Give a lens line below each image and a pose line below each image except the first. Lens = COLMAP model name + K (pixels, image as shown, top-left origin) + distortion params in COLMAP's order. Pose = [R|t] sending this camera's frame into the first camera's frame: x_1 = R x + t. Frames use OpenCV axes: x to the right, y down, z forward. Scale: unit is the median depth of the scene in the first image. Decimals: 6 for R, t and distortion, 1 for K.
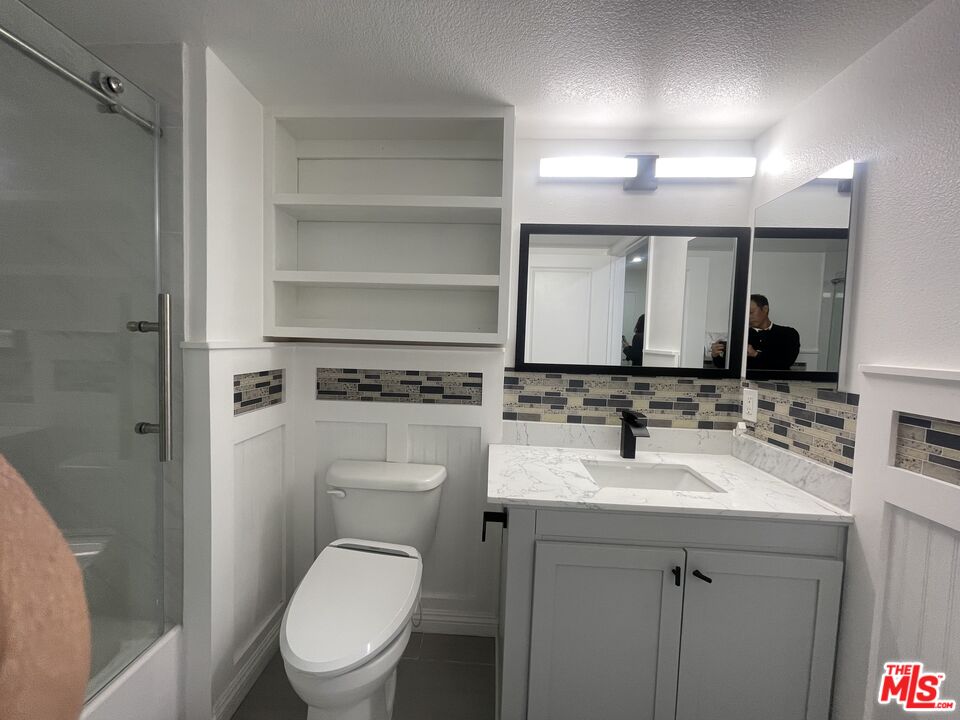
lens RADIAL K [[388.3, 0, 477.7], [0, 388.3, 359.7], [0, 0, 1]] dist [0.001835, 0.001466]
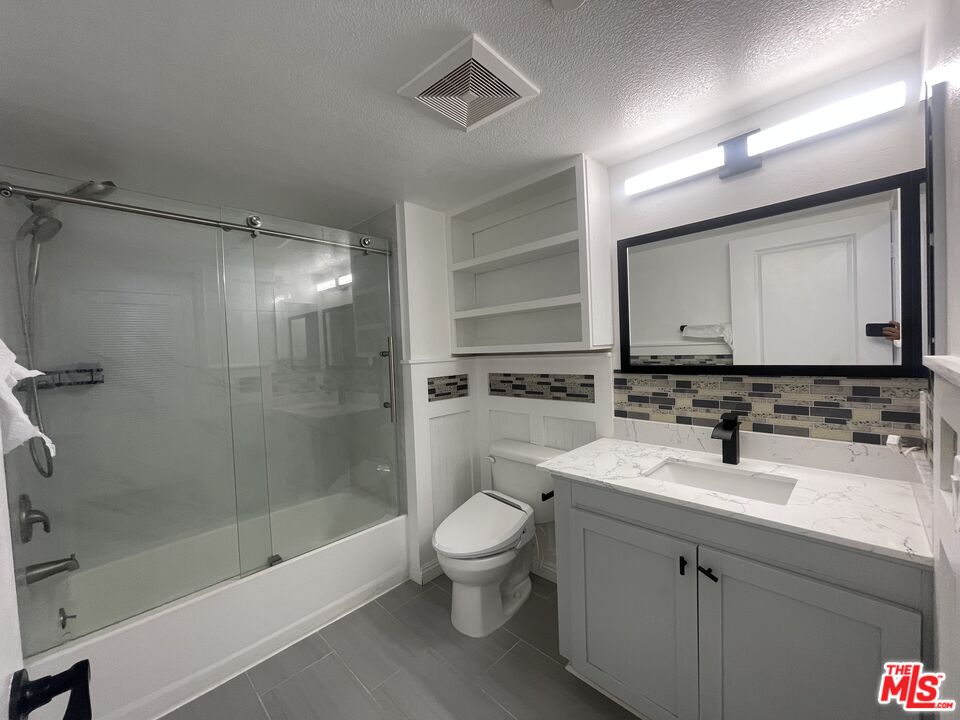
lens RADIAL K [[388.3, 0, 484.7], [0, 388.3, 360.9], [0, 0, 1]] dist [0.001835, 0.001466]
pose [[0.741411, -0.039402, -0.669893, 0.602255], [0.028382, 0.999223, -0.027360, 0.015605], [0.670450, 0.001272, 0.741953, -0.091350]]
